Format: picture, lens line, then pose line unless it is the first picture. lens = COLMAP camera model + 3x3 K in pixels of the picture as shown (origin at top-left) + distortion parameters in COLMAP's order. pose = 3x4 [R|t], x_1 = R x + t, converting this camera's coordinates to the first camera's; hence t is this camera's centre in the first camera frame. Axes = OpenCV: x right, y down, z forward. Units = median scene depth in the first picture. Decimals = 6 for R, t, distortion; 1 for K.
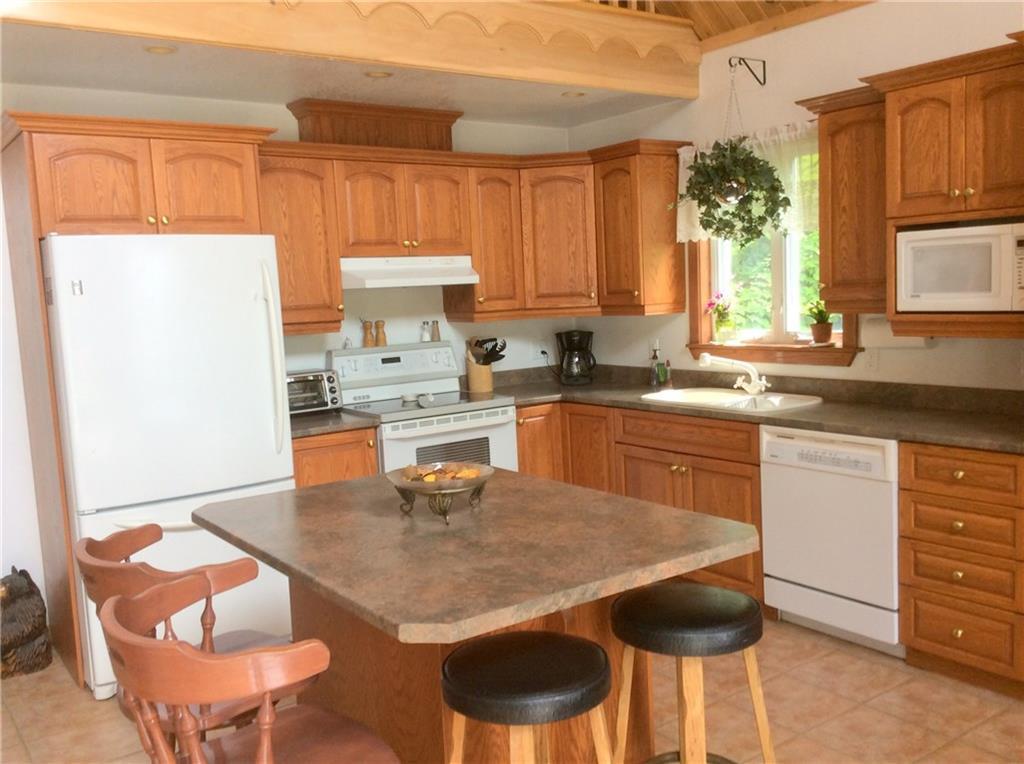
lens RADIAL K [[929.1, 0, 517.0], [0, 929.1, 385.4], [0, 0, 1]] dist [0.130340, -0.233758]
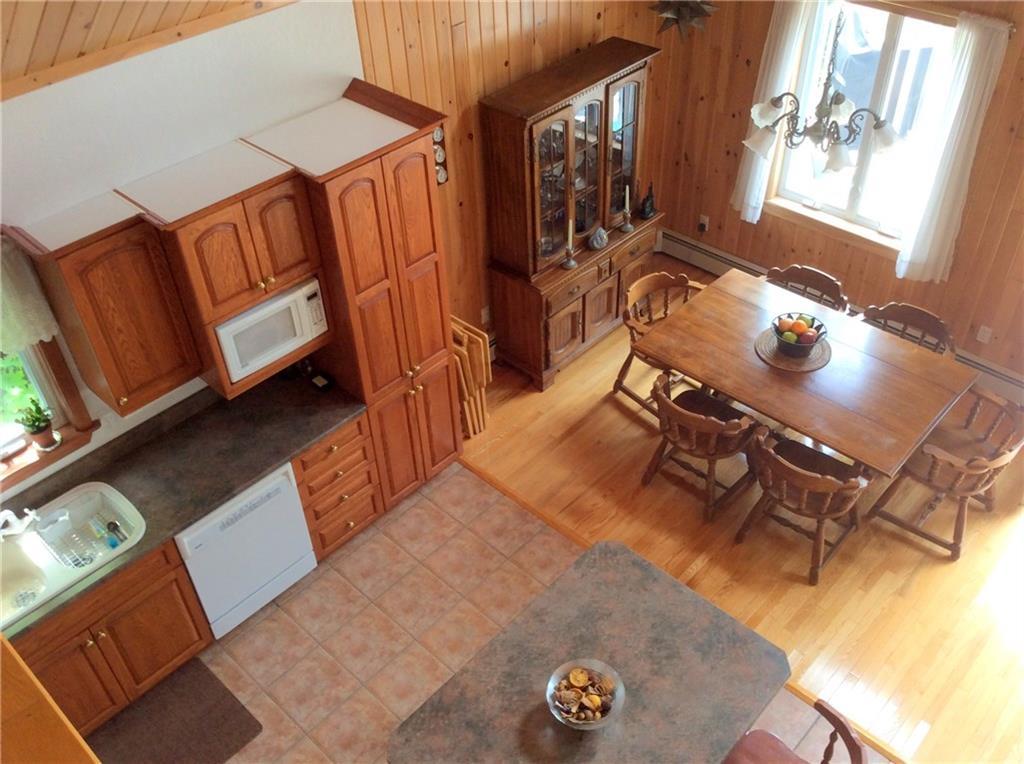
lens RADIAL K [[929.1, 0, 517.0], [0, 929.1, 385.4], [0, 0, 1]] dist [0.130340, -0.233758]
pose [[-0.184484, -0.600978, 0.777683, -0.476235], [0.147109, 0.765466, 0.626435, -0.621645], [-0.971764, 0.229972, -0.052807, 0.581173]]
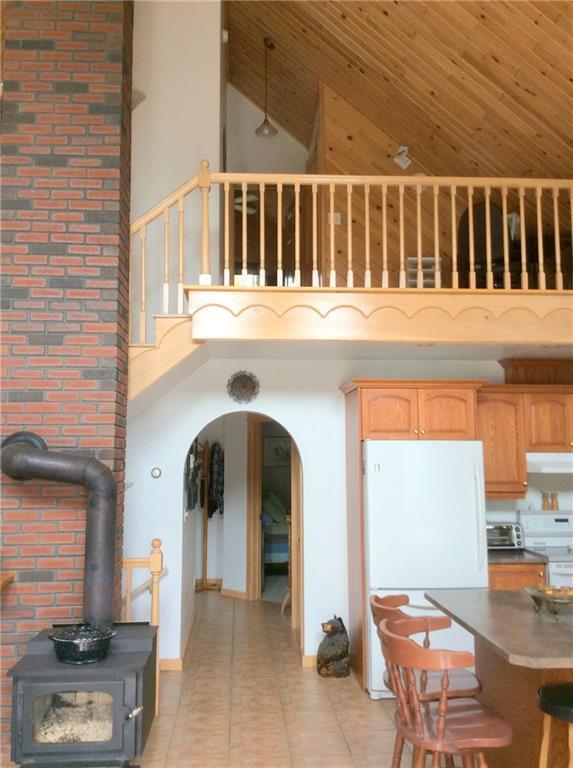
lens RADIAL K [[696.8, 0, 286.5], [0, 696.8, 384.0], [0, 0, 1]] dist [0.130340, -0.233758]
pose [[0.848549, -0.009808, -0.529026, 0.108142], [-0.094745, 0.980852, -0.170153, -0.007296], [0.520565, 0.194506, 0.831372, -0.253827]]
